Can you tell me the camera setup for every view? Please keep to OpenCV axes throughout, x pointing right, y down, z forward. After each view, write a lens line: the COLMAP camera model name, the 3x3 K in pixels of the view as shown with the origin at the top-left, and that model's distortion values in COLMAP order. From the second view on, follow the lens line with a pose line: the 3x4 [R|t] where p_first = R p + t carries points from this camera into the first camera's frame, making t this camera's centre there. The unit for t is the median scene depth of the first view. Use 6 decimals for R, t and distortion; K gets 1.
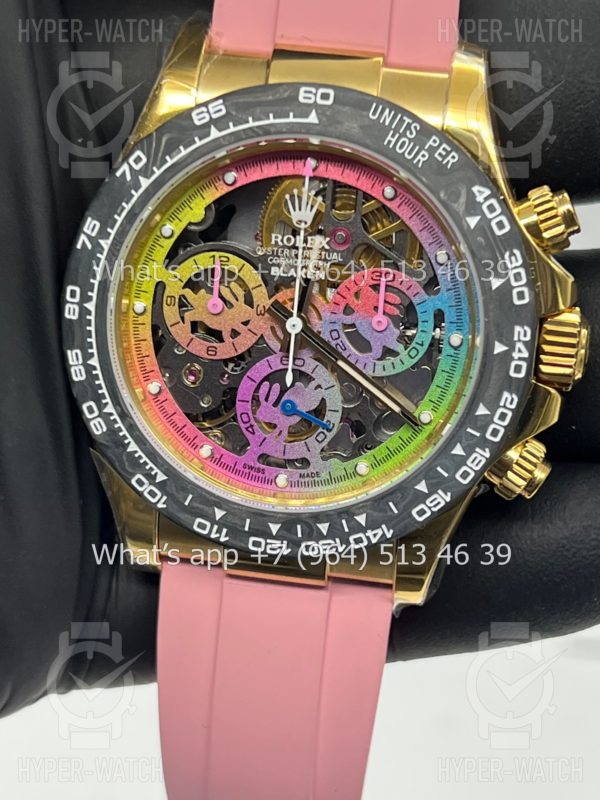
lens RADIAL K [[1871.1, 0, 300.7], [0, 1871.1, 405.0], [0, 0, 1]] dist [0.259890, 0.000000]
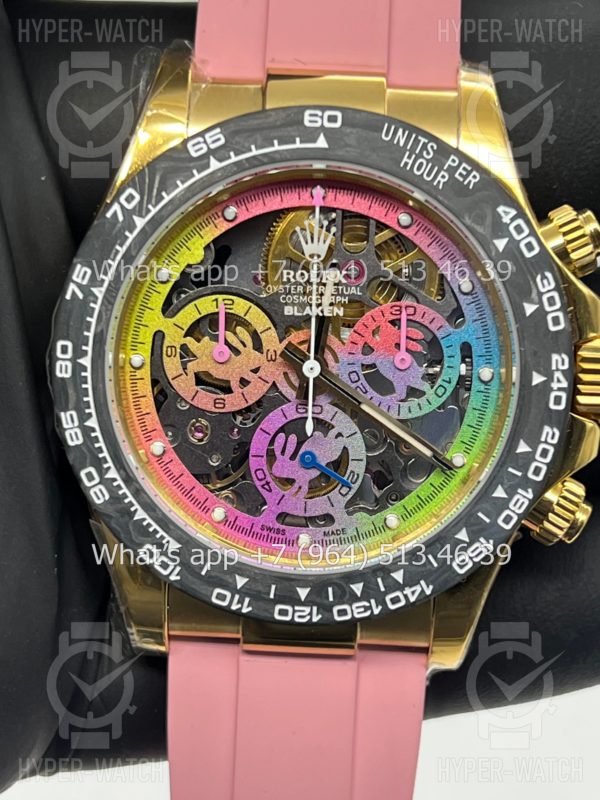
lens RADIAL K [[1871.1, 0, 295.2], [0, 1871.1, 406.7], [0, 0, 1]] dist [0.259890, 0.000000]
pose [[0.991740, -0.061091, 0.112786, -0.115351], [0.067696, 0.996151, -0.055689, 0.026296], [-0.108949, 0.062864, 0.992058, 0.093557]]
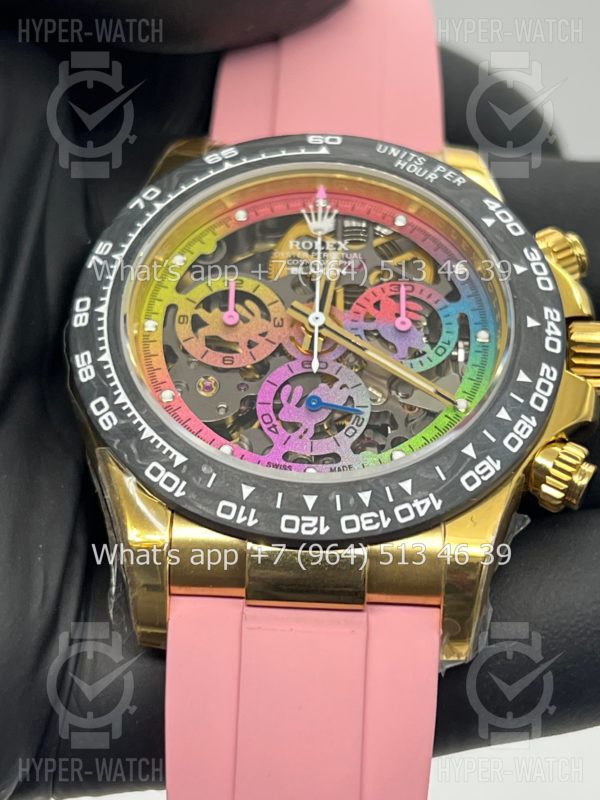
lens RADIAL K [[1871.1, 0, 300.0], [0, 1871.1, 396.6], [0, 0, 1]] dist [0.259890, 0.000000]
pose [[0.990612, 0.019555, 0.135297, -0.140989], [0.072016, 0.766591, -0.638085, 0.598812], [-0.116195, 0.641838, 0.757986, 0.294945]]
